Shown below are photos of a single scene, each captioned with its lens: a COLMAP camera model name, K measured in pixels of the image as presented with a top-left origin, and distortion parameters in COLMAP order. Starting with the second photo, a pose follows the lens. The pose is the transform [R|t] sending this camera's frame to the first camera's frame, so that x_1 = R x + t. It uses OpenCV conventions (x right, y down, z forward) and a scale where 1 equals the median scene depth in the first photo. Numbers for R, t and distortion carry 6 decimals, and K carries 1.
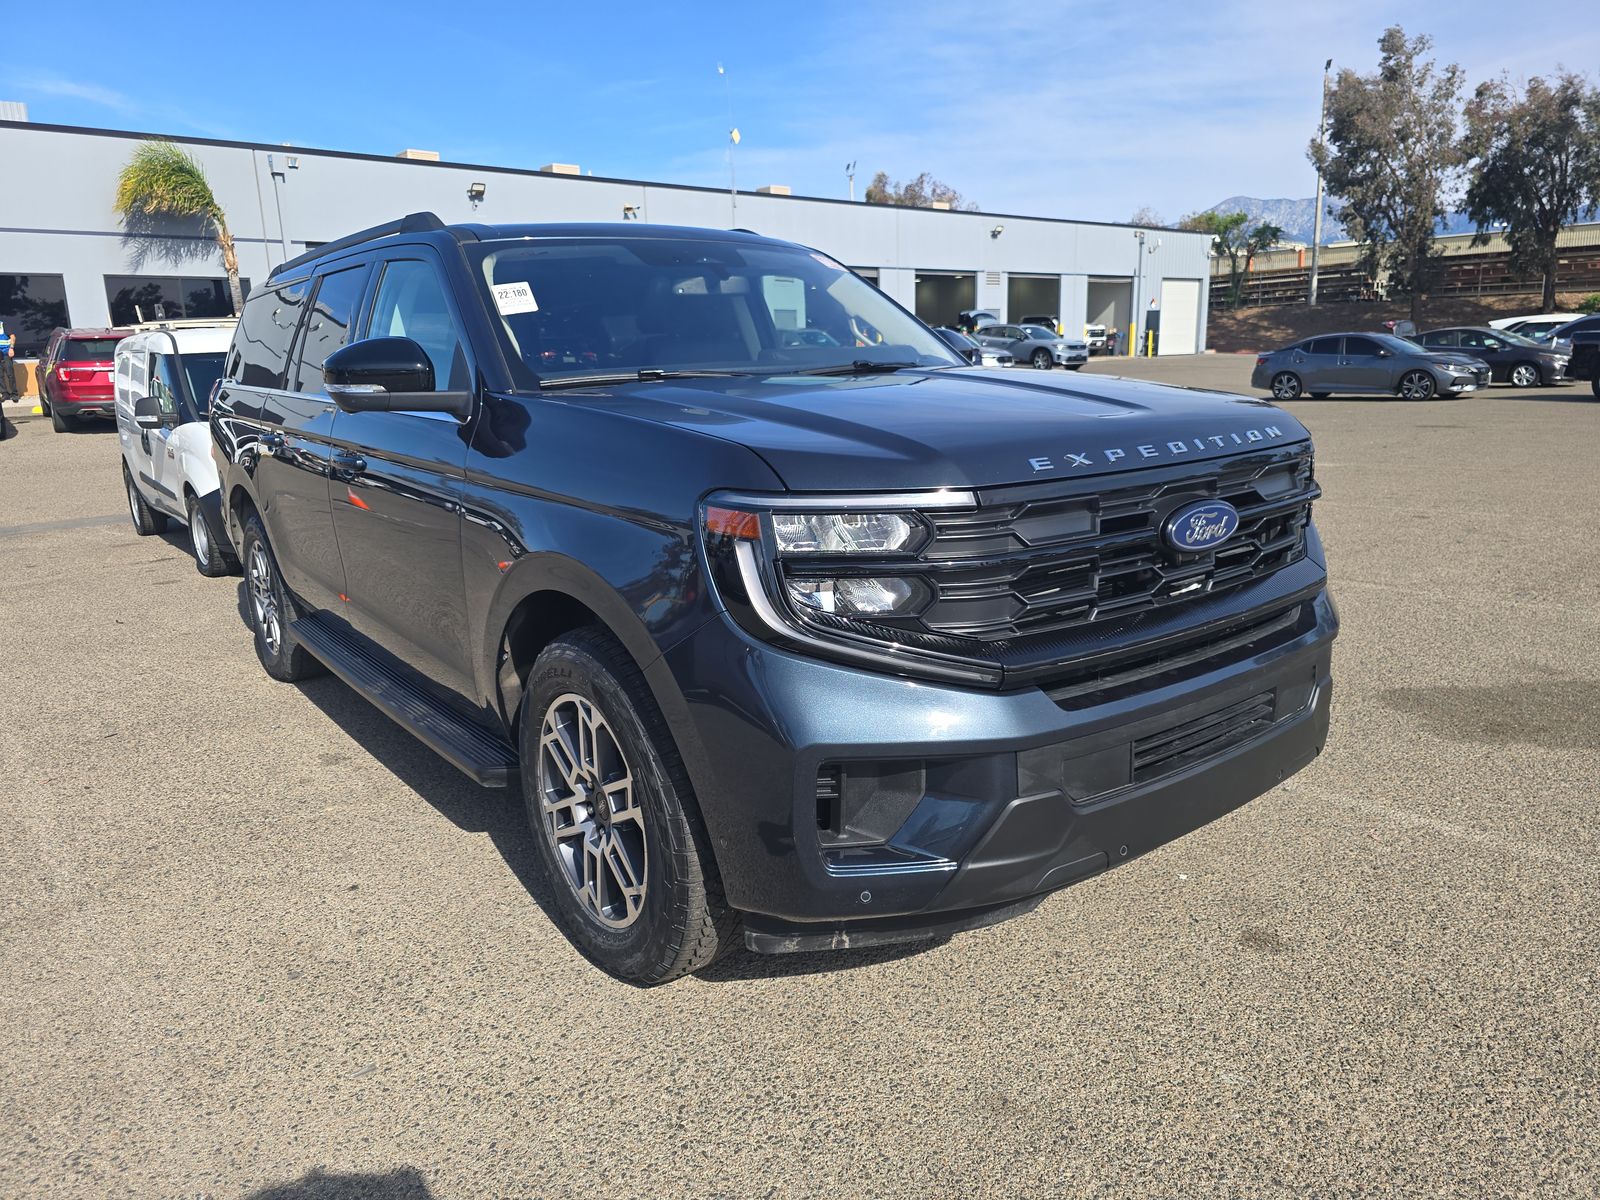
lens RADIAL K [[1092.0, 0, 800.0], [0, 1092.0, 600.0], [0, 0, 1]] dist [0.051665, -0.049005]
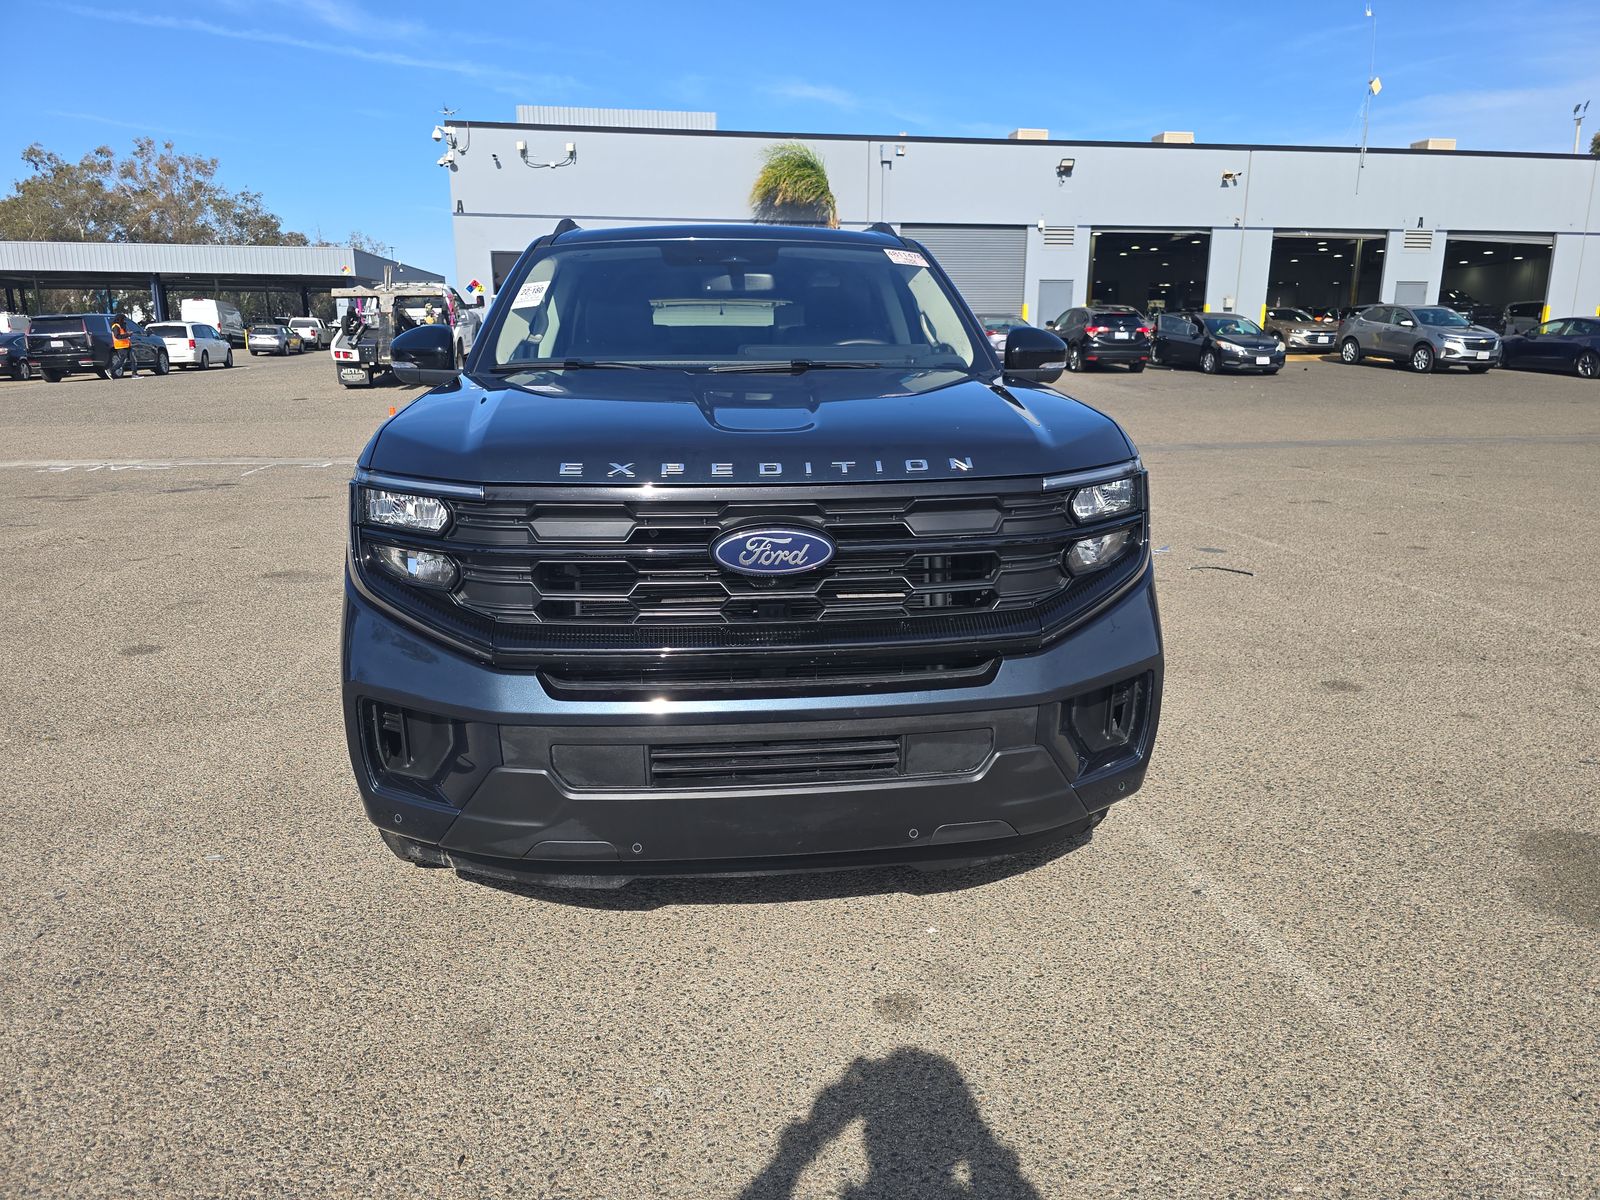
lens RADIAL K [[1092.0, 0, 800.0], [0, 1092.0, 600.0], [0, 0, 1]] dist [0.051665, -0.049005]
pose [[0.842755, 0.155821, -0.515251, 0.126580], [-0.143350, 0.987588, 0.064197, -0.012710], [0.518858, 0.019759, 0.854632, 0.026024]]
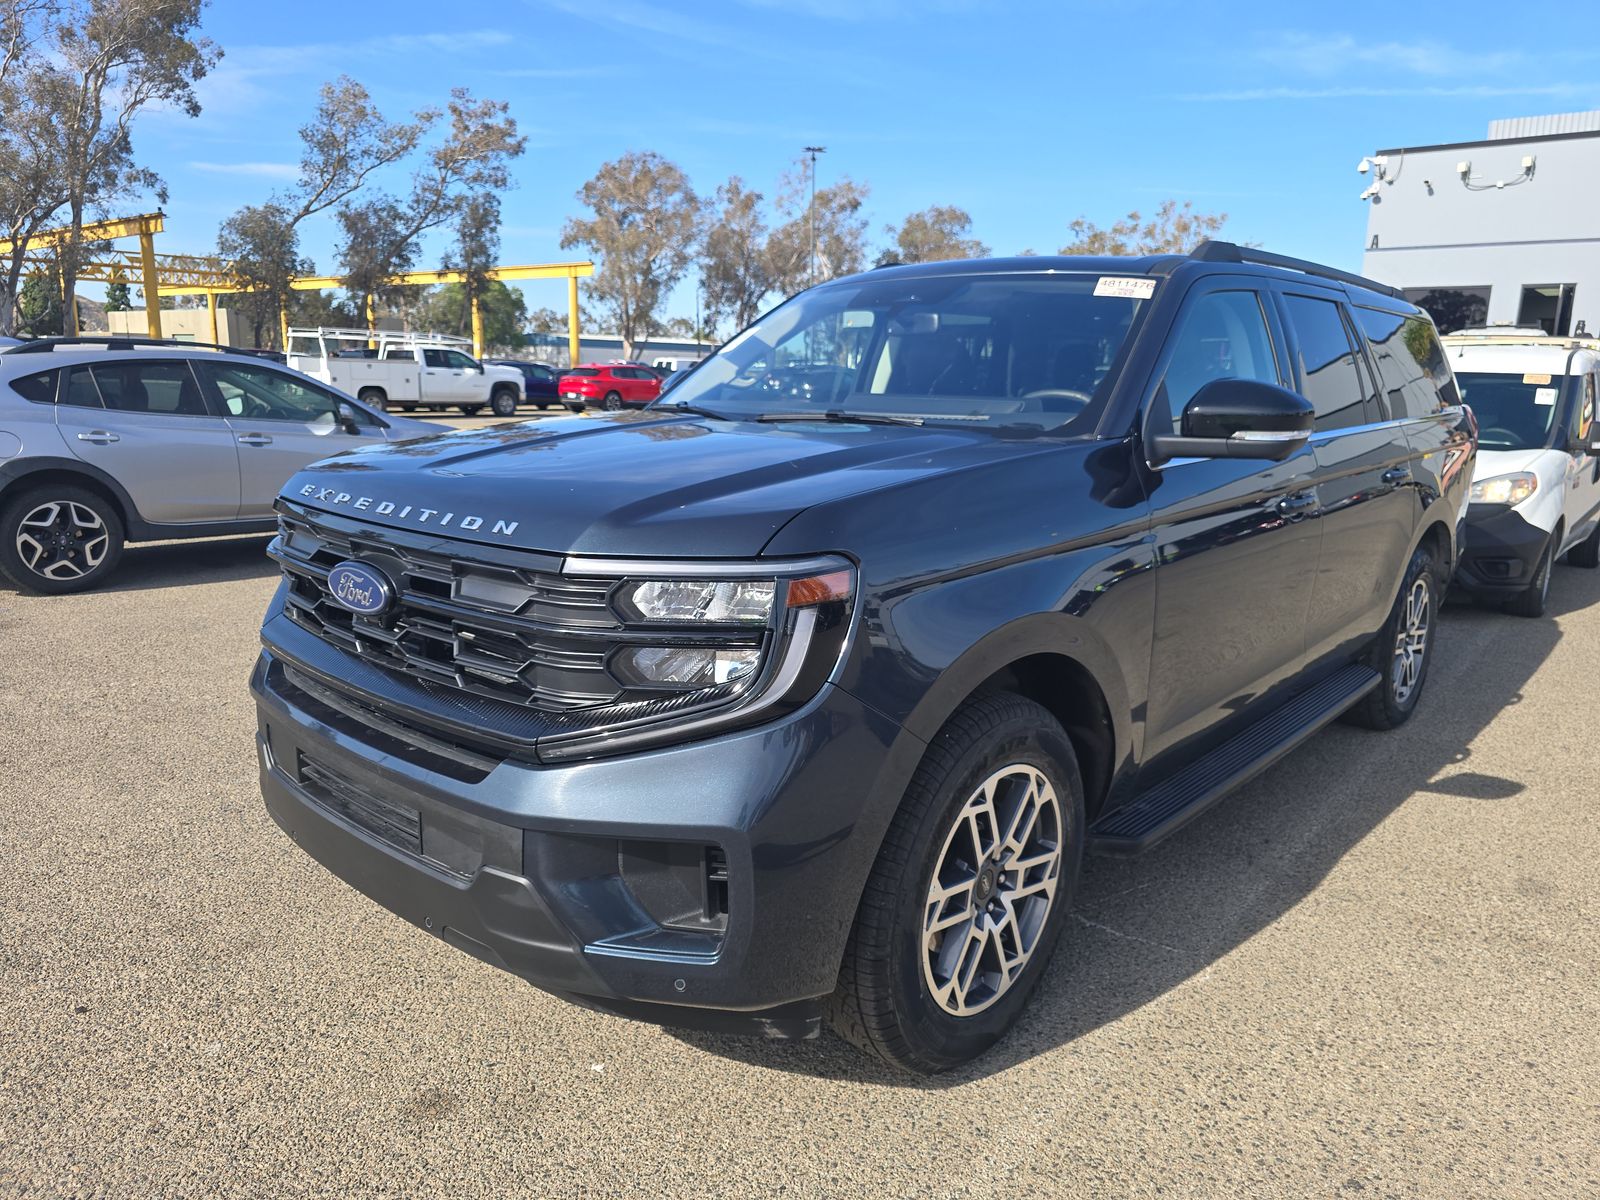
lens RADIAL K [[1092.0, 0, 800.0], [0, 1092.0, 600.0], [0, 0, 1]] dist [0.051665, -0.049005]
pose [[0.159298, 0.236399, -0.958509, 0.193949], [-0.239905, 0.951073, 0.194694, -0.048351], [0.957638, 0.198936, 0.208217, 0.165894]]
